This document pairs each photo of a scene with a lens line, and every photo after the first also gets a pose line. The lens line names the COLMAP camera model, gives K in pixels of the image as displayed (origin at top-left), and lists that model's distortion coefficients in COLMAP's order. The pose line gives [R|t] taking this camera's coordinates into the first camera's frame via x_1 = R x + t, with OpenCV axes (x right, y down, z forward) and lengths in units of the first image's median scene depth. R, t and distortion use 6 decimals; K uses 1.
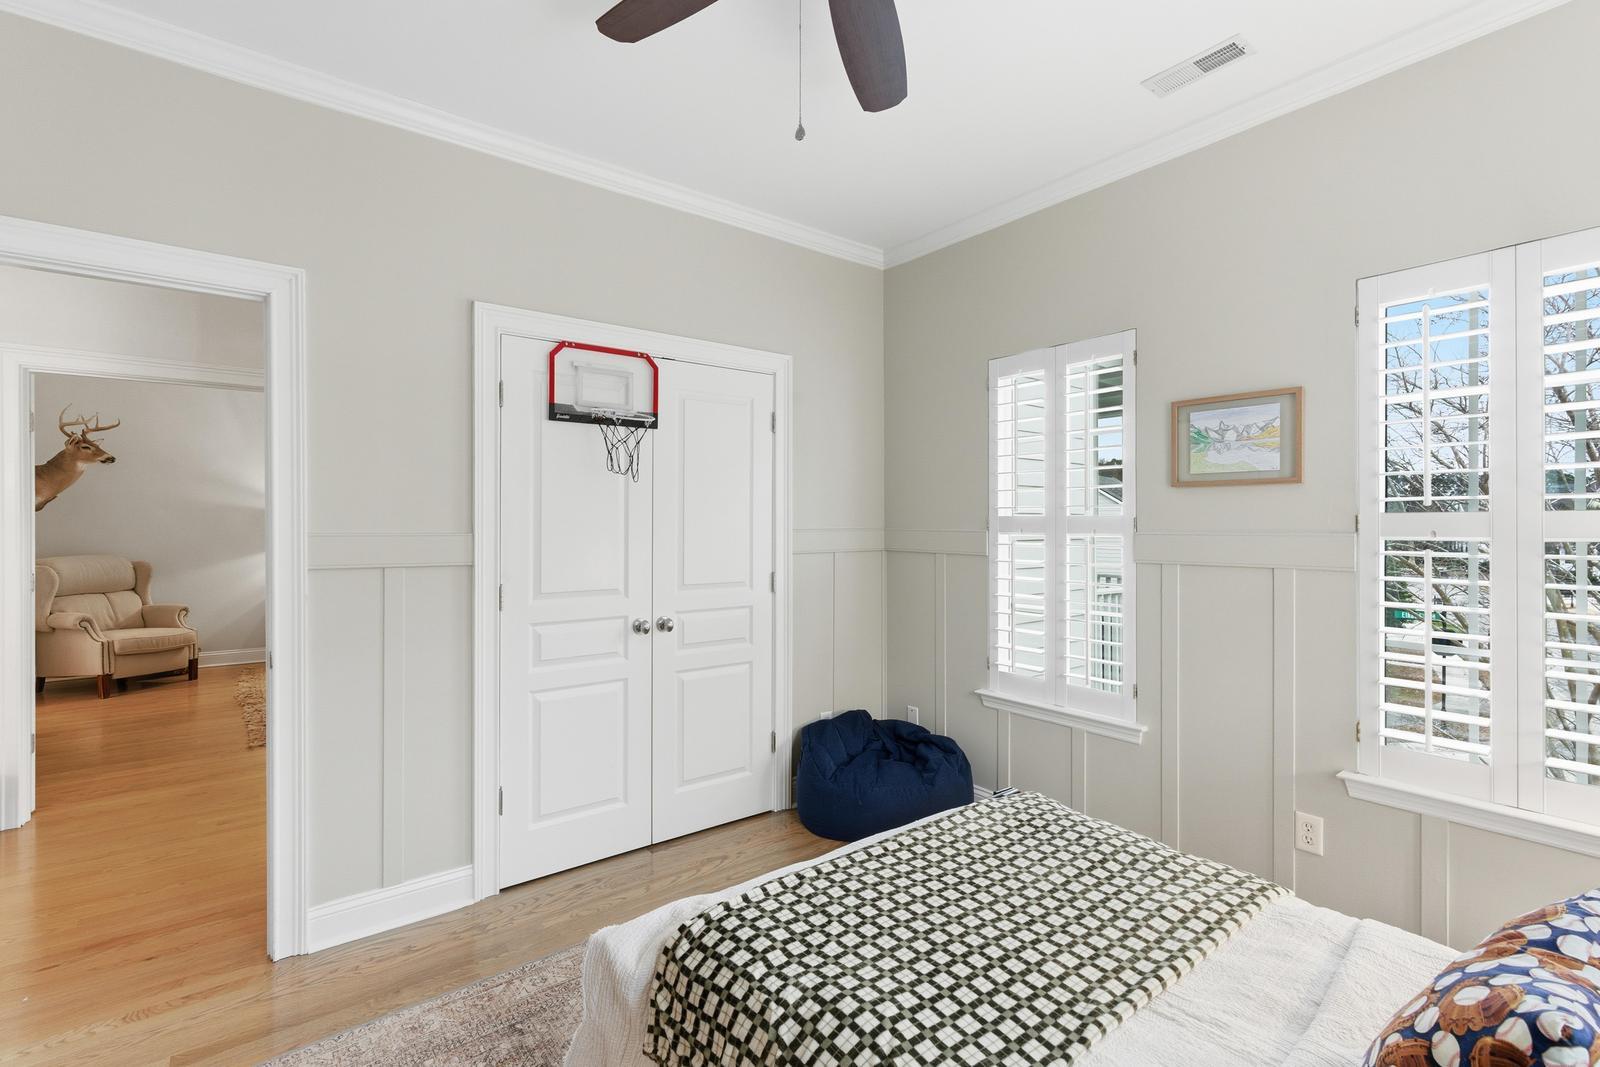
lens RADIAL K [[720.6, 0, 800.8], [0, 720.6, 527.9], [0, 0, 1]] dist [-0.002185, -0.000168]
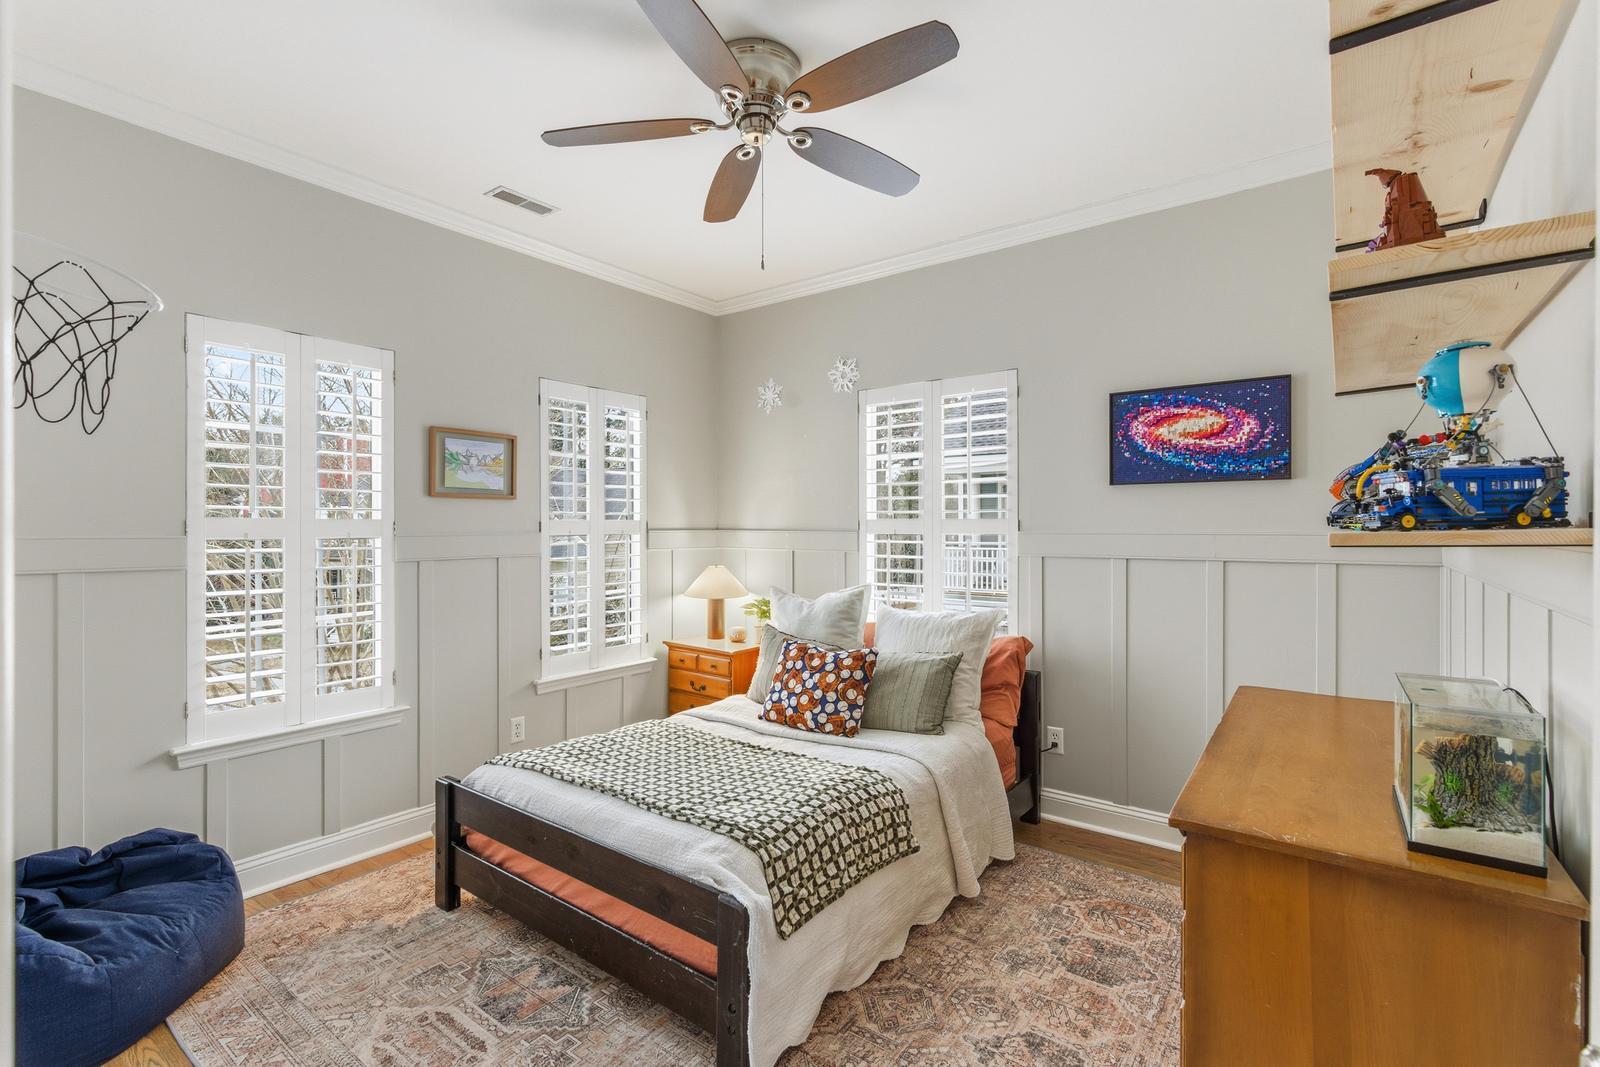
lens RADIAL K [[720.6, 0, 800.1], [0, 720.6, 529.7], [0, 0, 1]] dist [-0.002185, -0.000168]
pose [[-0.275882, 0.001154, 0.961191, -0.863022], [0.008483, 0.999963, 0.001234, 0.003707], [-0.961154, 0.008494, -0.275881, 0.778552]]
